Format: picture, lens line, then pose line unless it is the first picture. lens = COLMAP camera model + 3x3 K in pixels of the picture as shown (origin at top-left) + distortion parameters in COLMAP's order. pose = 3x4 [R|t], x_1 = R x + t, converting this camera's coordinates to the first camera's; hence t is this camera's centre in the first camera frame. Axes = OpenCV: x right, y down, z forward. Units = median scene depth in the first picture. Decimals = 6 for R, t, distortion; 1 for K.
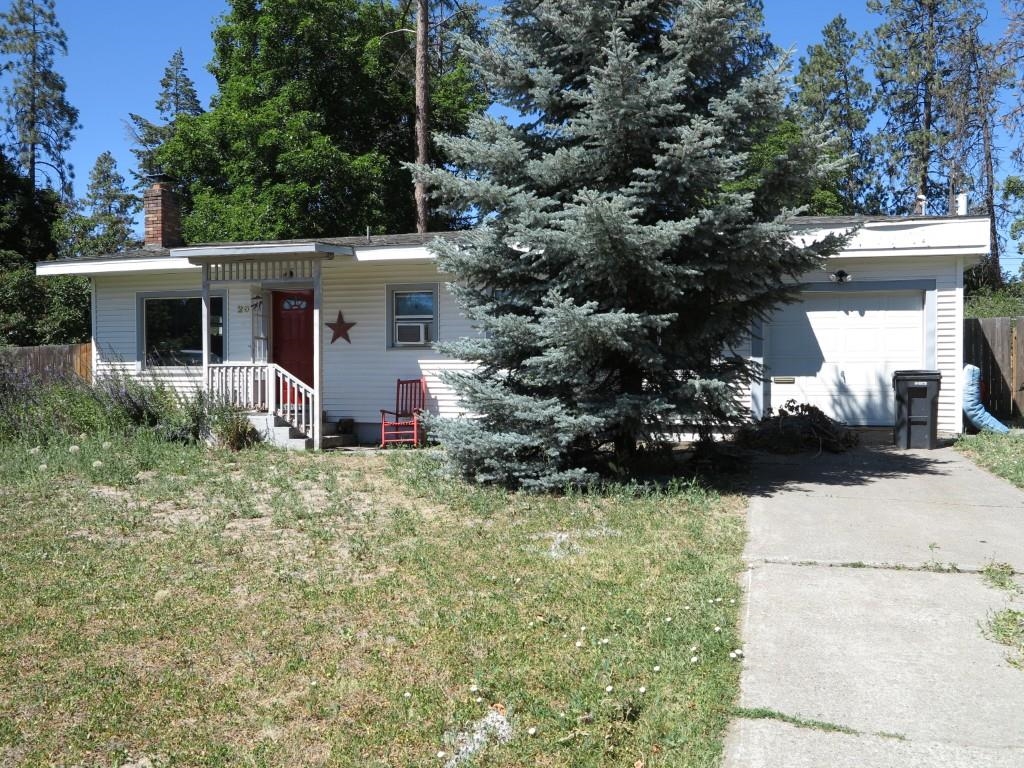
lens RADIAL K [[843.9, 0, 511.5], [0, 843.9, 391.9], [0, 0, 1]] dist [-0.045744, 0.015416]
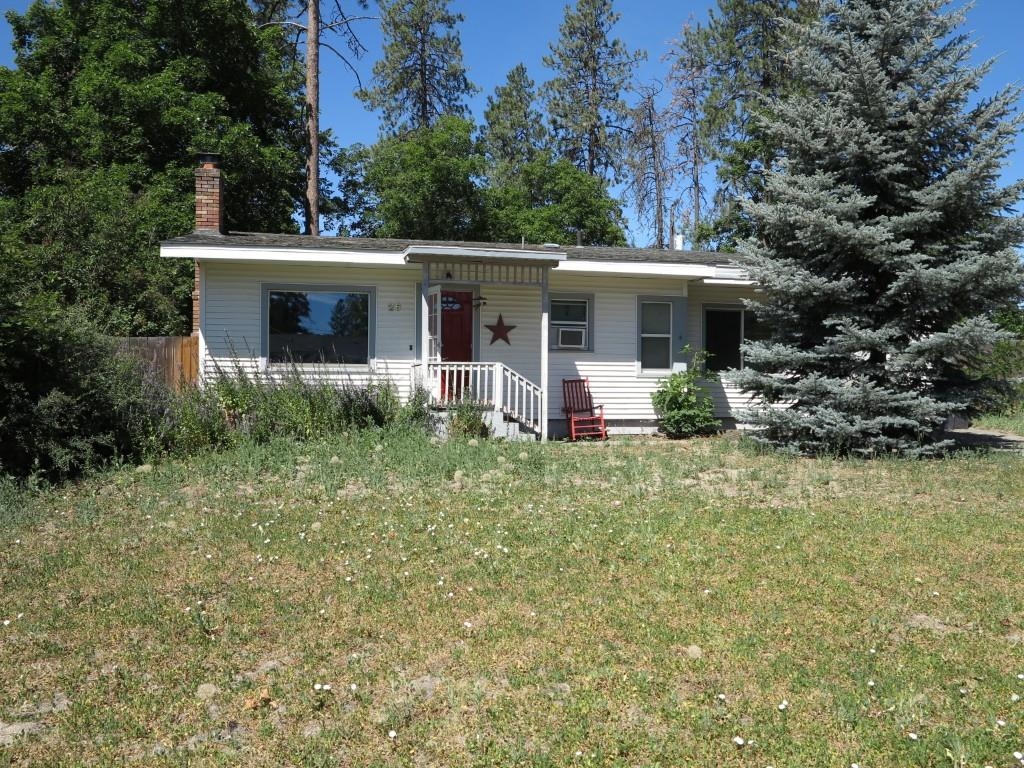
lens RADIAL K [[843.9, 0, 507.8], [0, 843.9, 379.1], [0, 0, 1]] dist [-0.045744, 0.015416]
pose [[0.887320, 0.008546, 0.461075, -0.680452], [0.003585, 0.999670, -0.025427, 0.012308], [-0.461140, 0.024215, 0.886997, 0.057897]]
